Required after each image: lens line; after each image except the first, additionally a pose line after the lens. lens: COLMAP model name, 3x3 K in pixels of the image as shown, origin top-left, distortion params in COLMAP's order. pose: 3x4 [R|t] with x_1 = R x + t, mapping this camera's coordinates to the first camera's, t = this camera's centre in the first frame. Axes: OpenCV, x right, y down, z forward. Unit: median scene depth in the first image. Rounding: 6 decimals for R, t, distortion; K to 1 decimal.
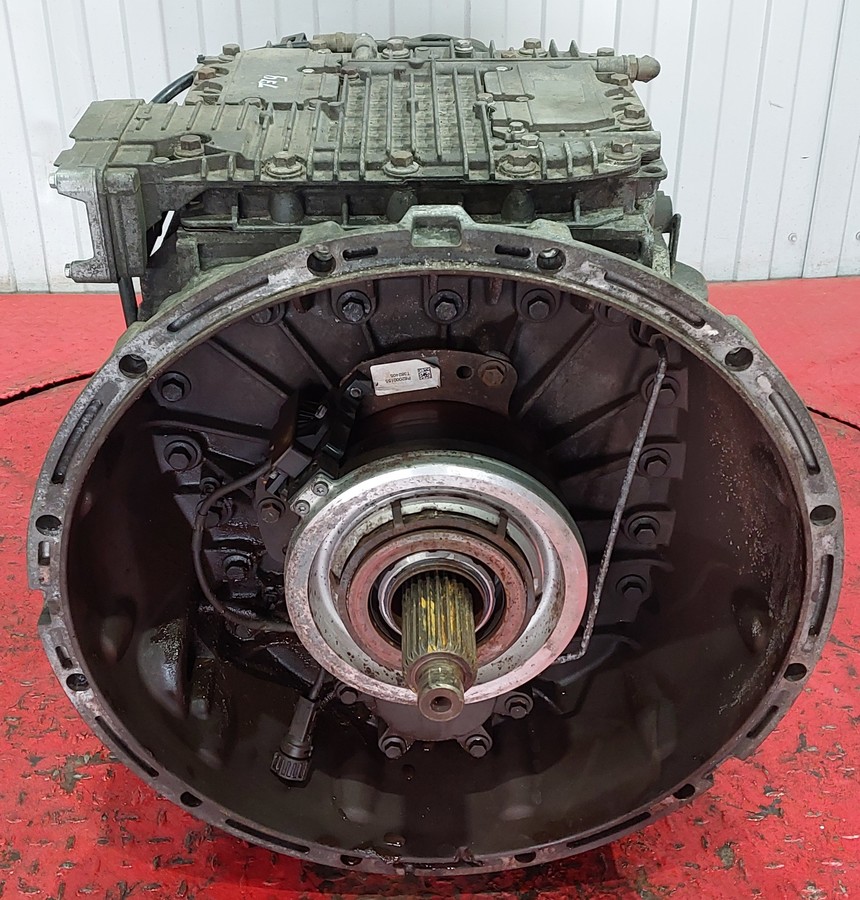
lens RADIAL K [[1312.6, 0, 431.7], [0, 1312.6, 449.9], [0, 0, 1]] dist [0.143401, 0.000000]
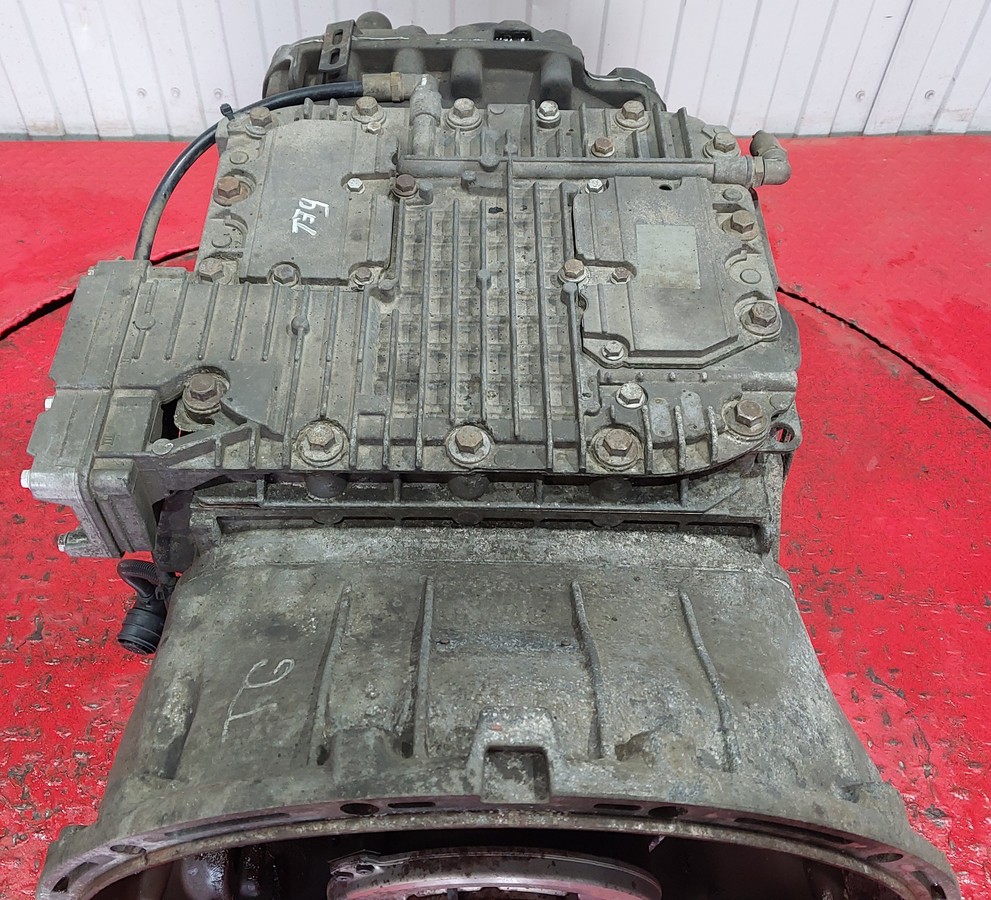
lens RADIAL K [[1057.4, 0, 485.1], [0, 1057.4, 444.1], [0, 0, 1]] dist [0.035419, 0.000000]
pose [[0.999313, 0.031639, 0.019276, -0.025149], [-0.036490, 0.930537, 0.364376, -0.441744], [-0.006409, -0.364829, 0.931053, 0.405586]]
